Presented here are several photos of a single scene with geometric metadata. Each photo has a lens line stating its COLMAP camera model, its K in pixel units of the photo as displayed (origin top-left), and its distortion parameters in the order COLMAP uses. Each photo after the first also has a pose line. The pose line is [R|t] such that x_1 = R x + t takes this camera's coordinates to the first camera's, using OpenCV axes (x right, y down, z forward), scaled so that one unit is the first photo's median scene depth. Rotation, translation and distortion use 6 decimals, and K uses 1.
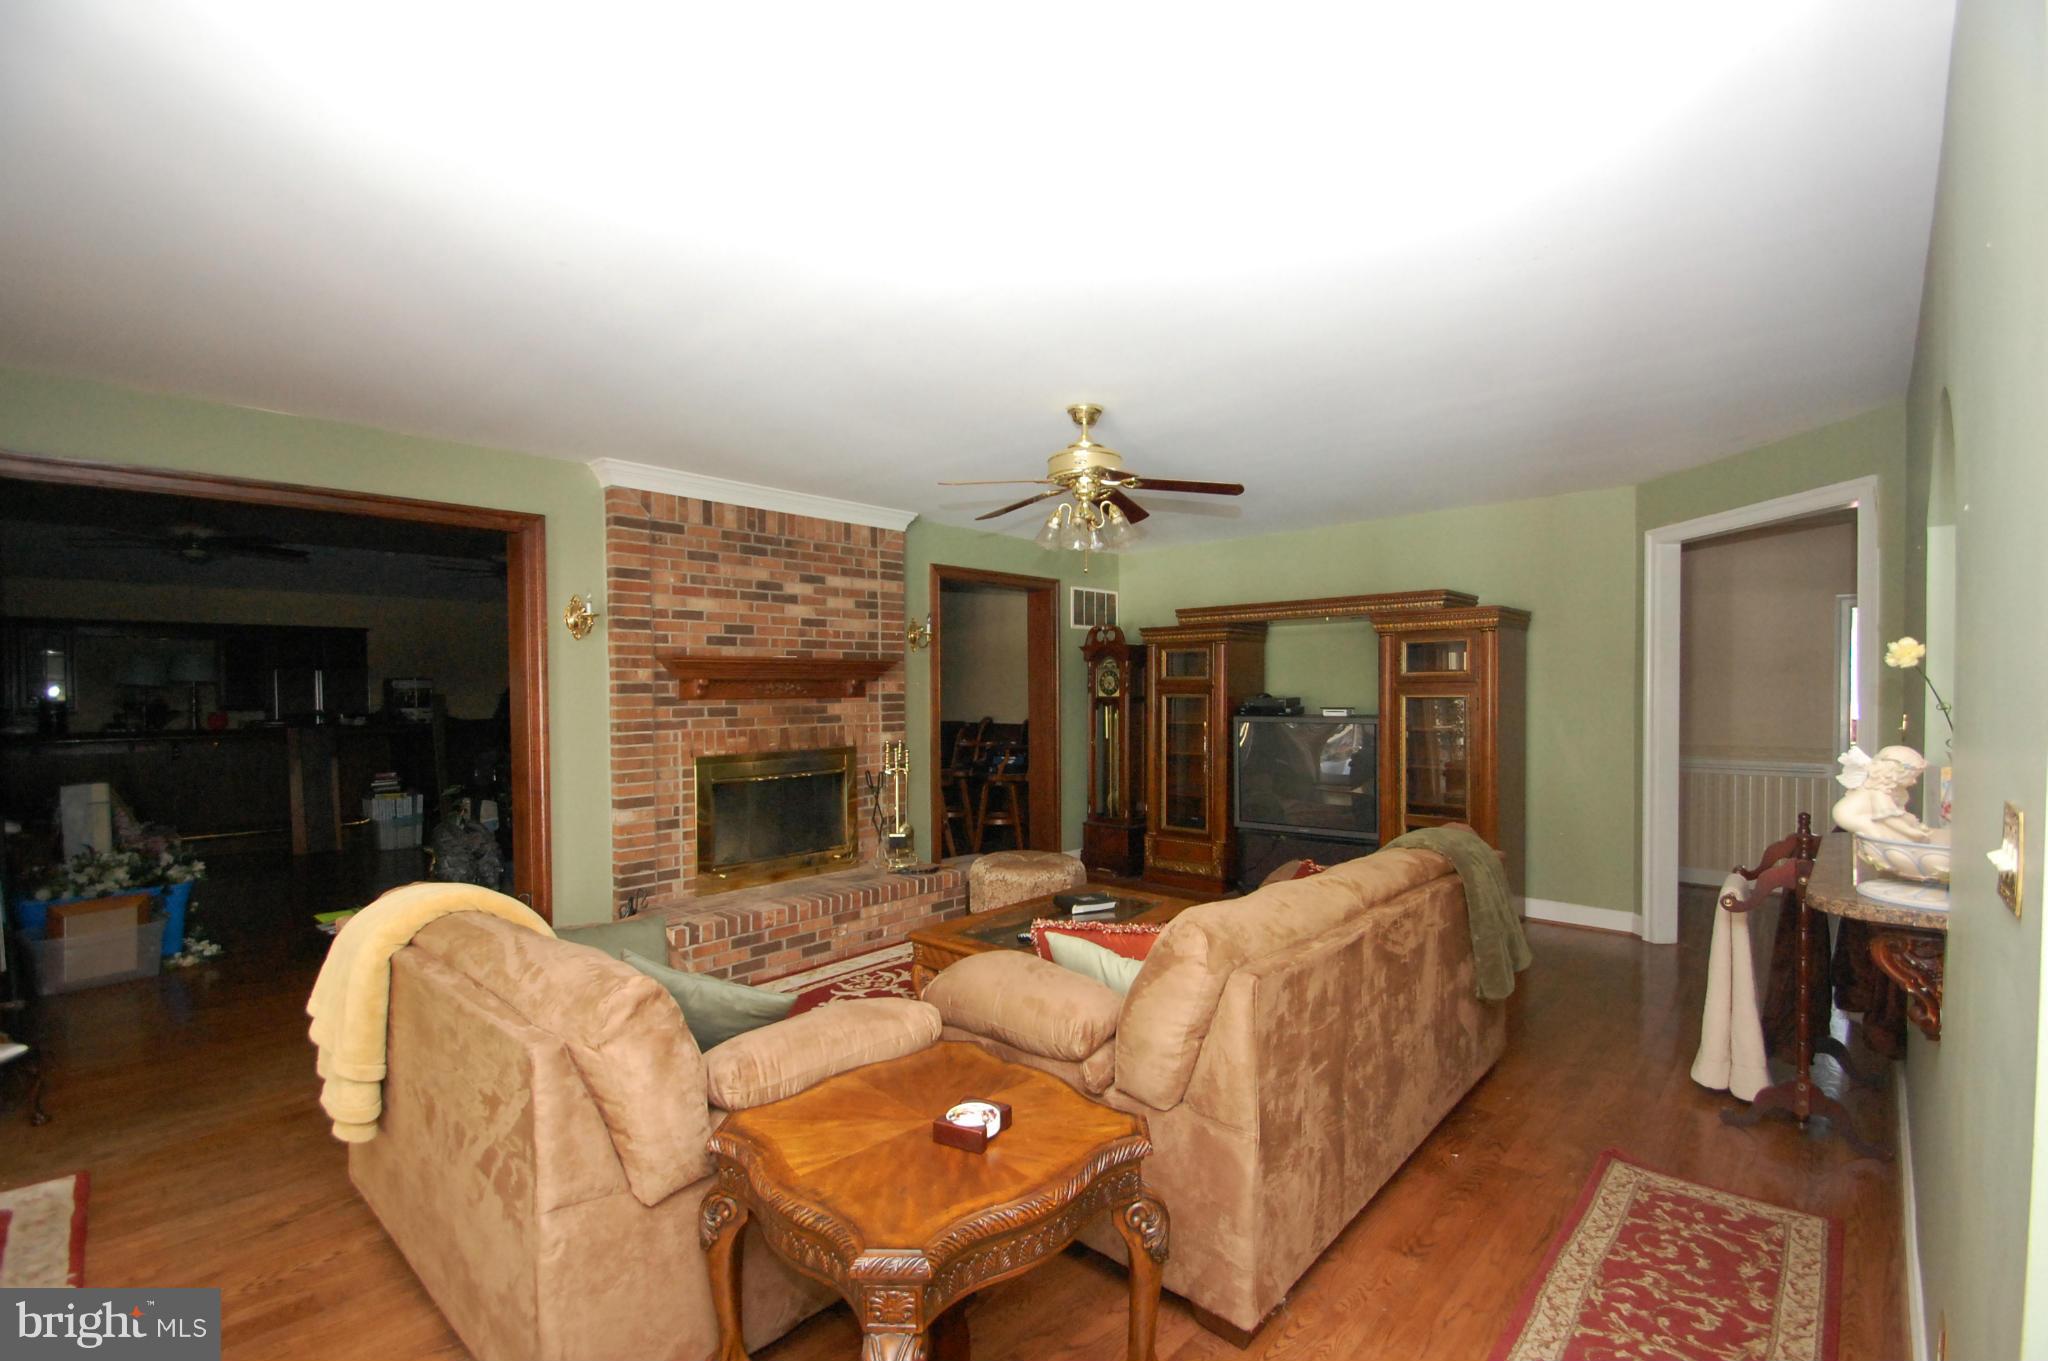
lens RADIAL K [[921.6, 0, 1028.5], [0, 921.6, 708.2], [0, 0, 1]] dist [-0.000540, 0.000125]
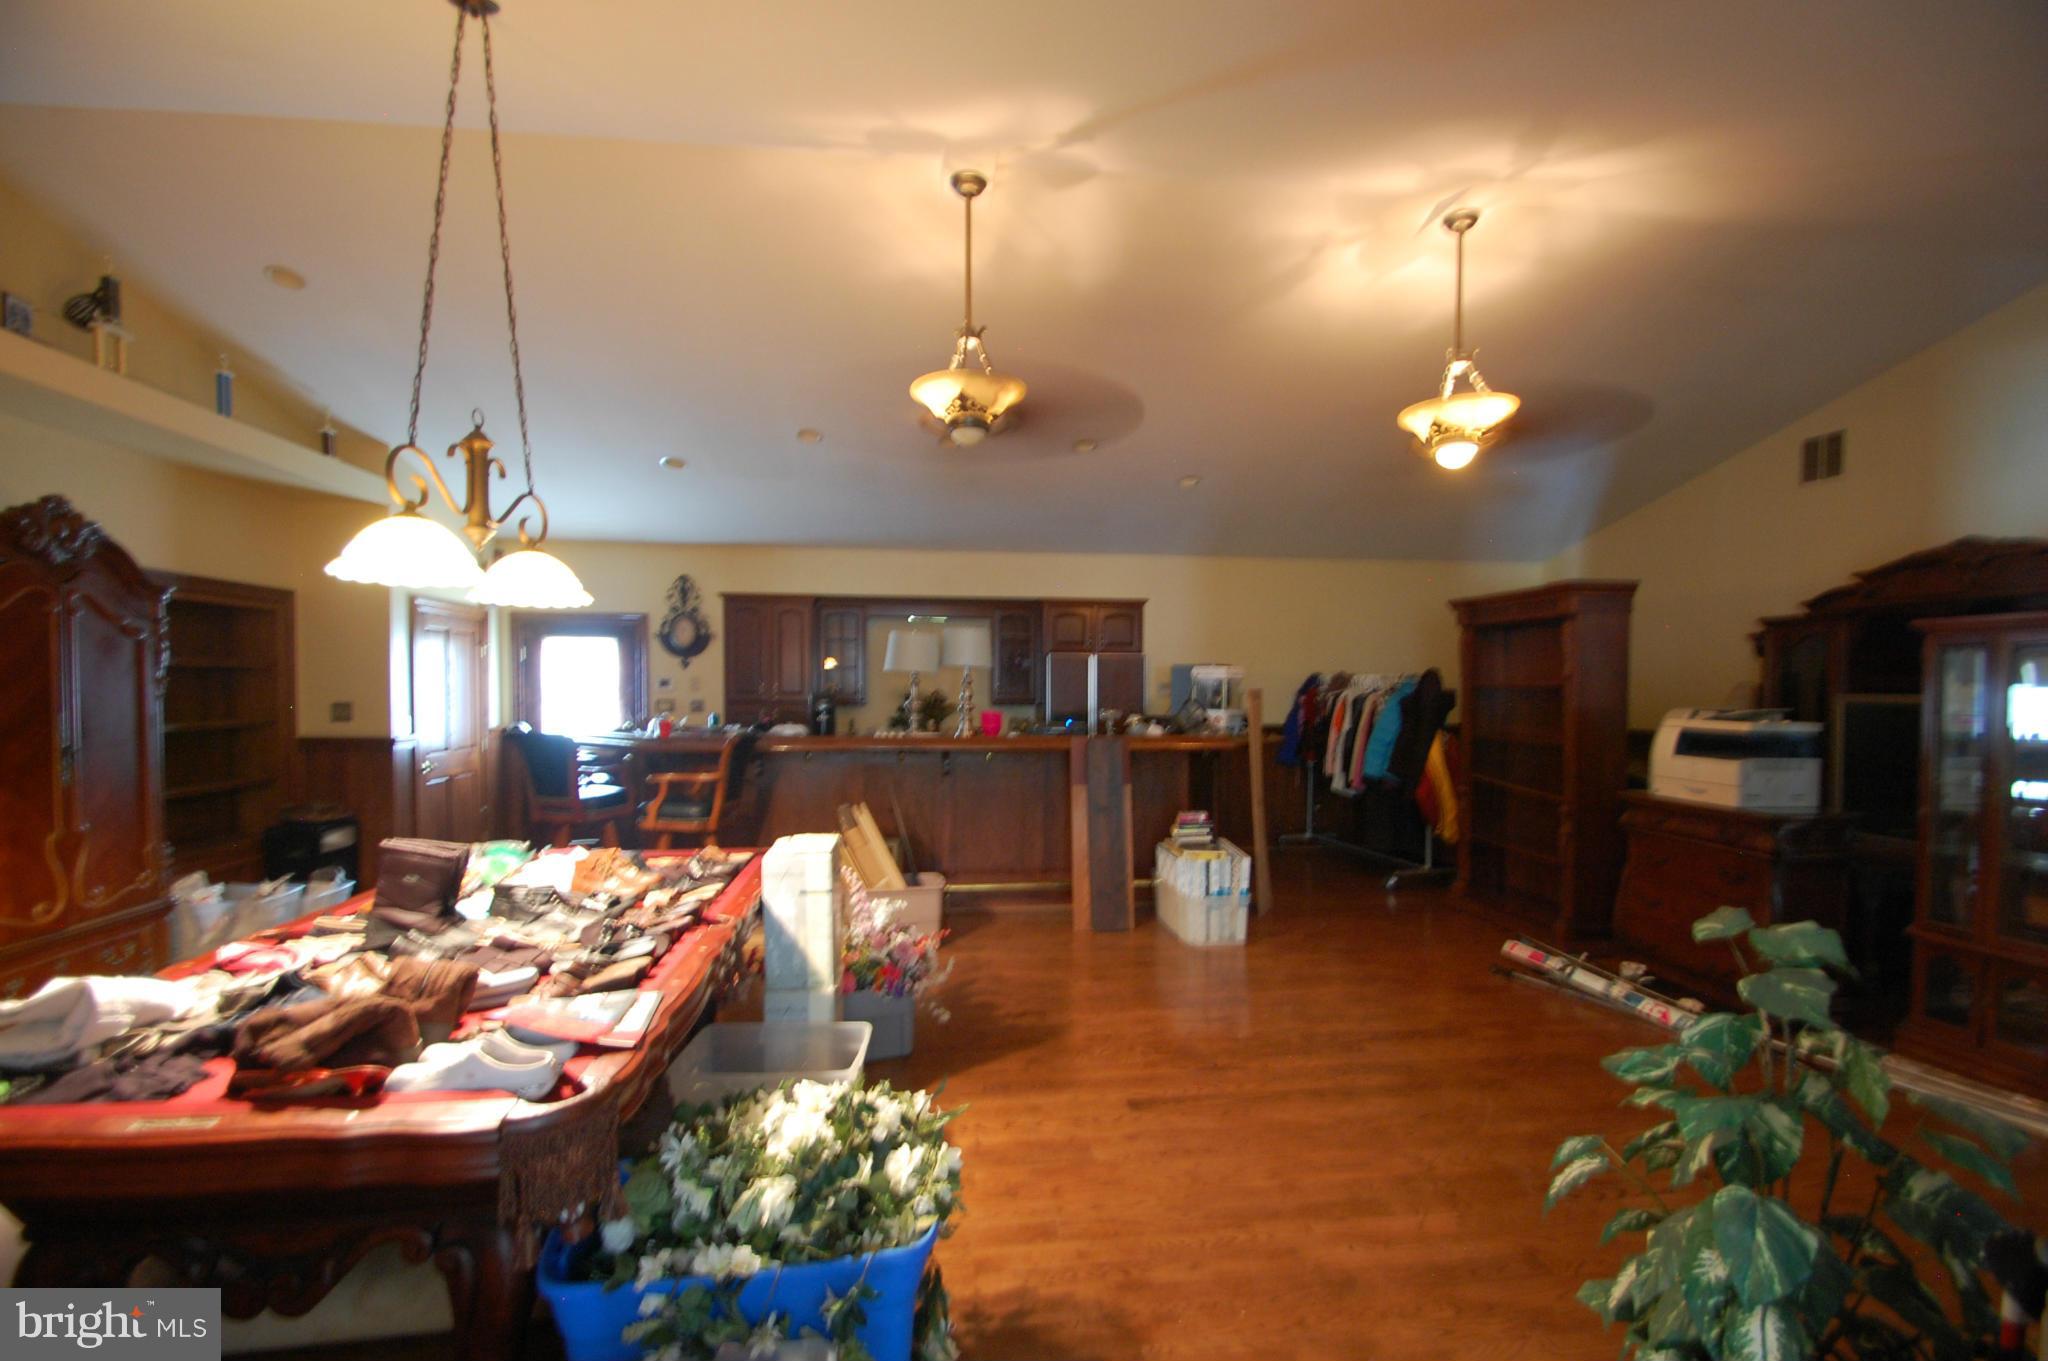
lens RADIAL K [[907.0, 0, 1020.8], [0, 907.0, 709.7], [0, 0, 1]] dist [-0.002068, -0.000955]
pose [[0.774091, 0.021931, -0.632694, -0.386407], [-0.021211, 0.999737, 0.008701, -0.002636], [0.632719, 0.006685, 0.774353, 0.433581]]
